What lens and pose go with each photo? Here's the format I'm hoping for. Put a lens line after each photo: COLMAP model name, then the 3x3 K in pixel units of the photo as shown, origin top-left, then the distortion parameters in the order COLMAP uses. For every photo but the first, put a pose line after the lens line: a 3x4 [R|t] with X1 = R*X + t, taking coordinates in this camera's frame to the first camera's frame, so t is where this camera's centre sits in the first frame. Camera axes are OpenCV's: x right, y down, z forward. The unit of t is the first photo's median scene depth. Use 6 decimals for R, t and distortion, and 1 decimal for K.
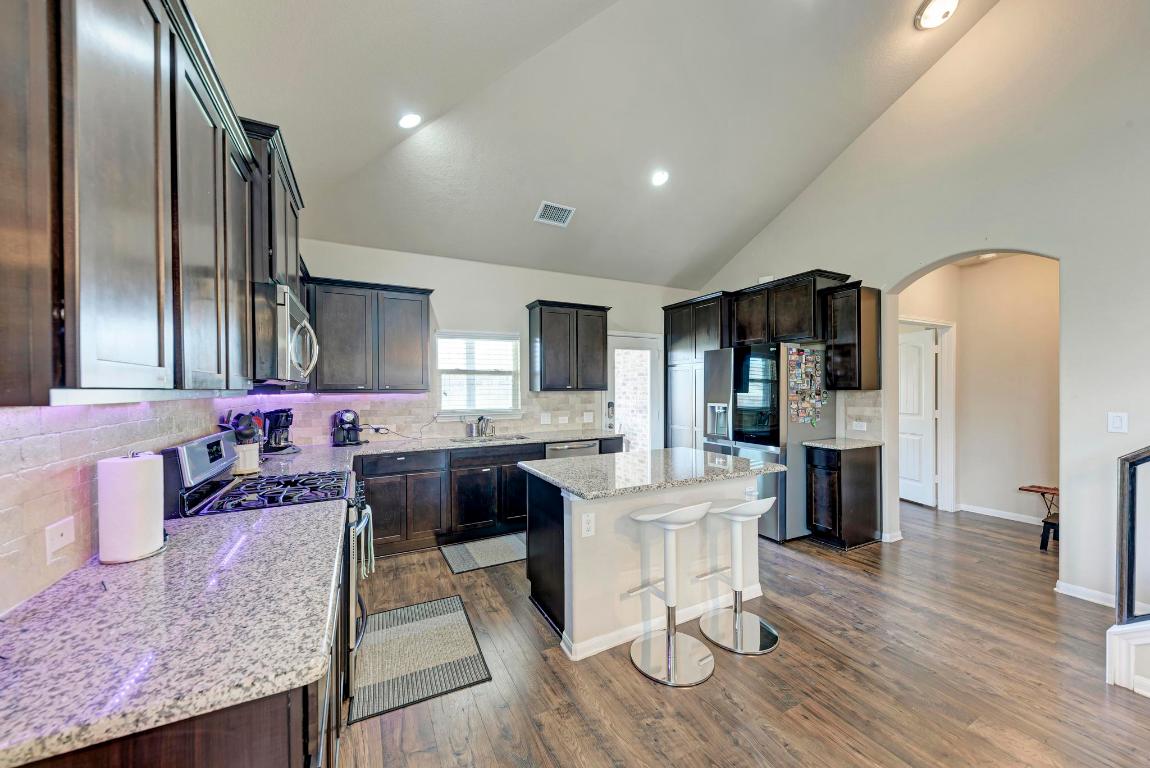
lens RADIAL K [[413.3, 0, 574.2], [0, 413.3, 389.1], [0, 0, 1]] dist [0.001680, -0.000111]
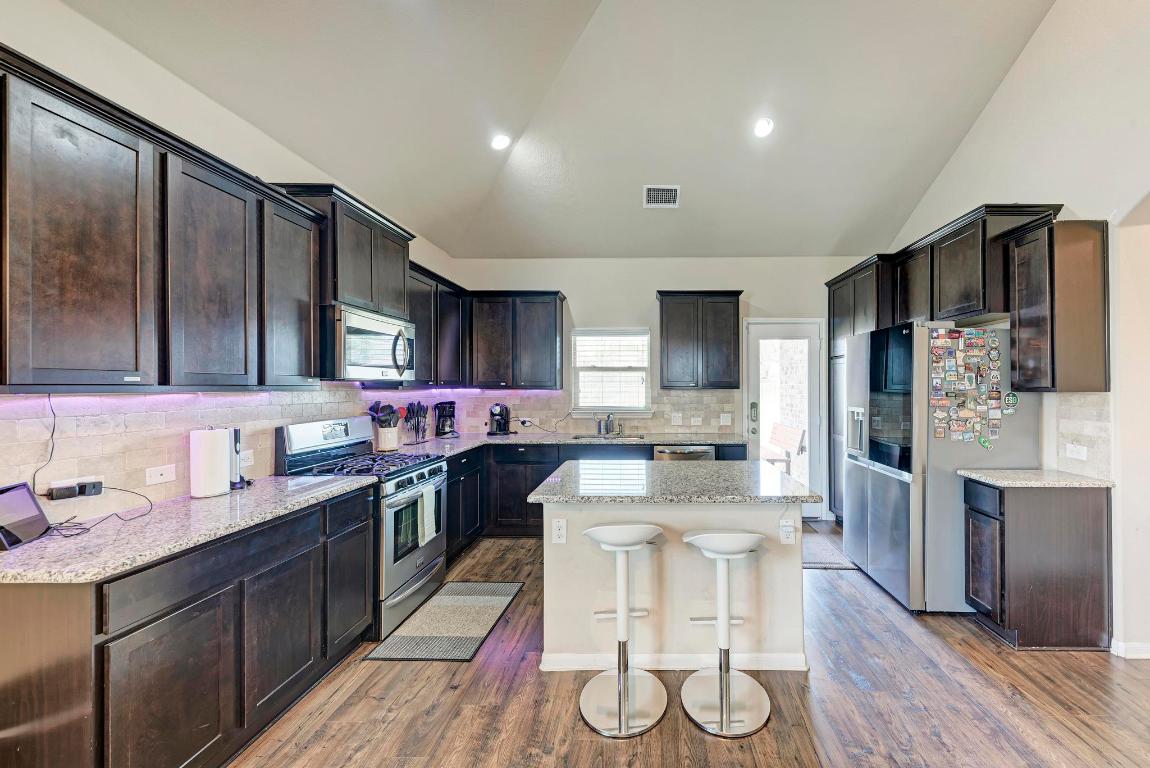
lens RADIAL K [[430.9, 0, 575.0], [0, 430.9, 384.0], [0, 0, 1]] dist [0.003041, -0.000002]
pose [[0.878491, 0.003755, -0.477744, 0.263214], [-0.005646, 0.999981, -0.002522, -0.002839], [0.477726, 0.004913, 0.878495, 0.073774]]
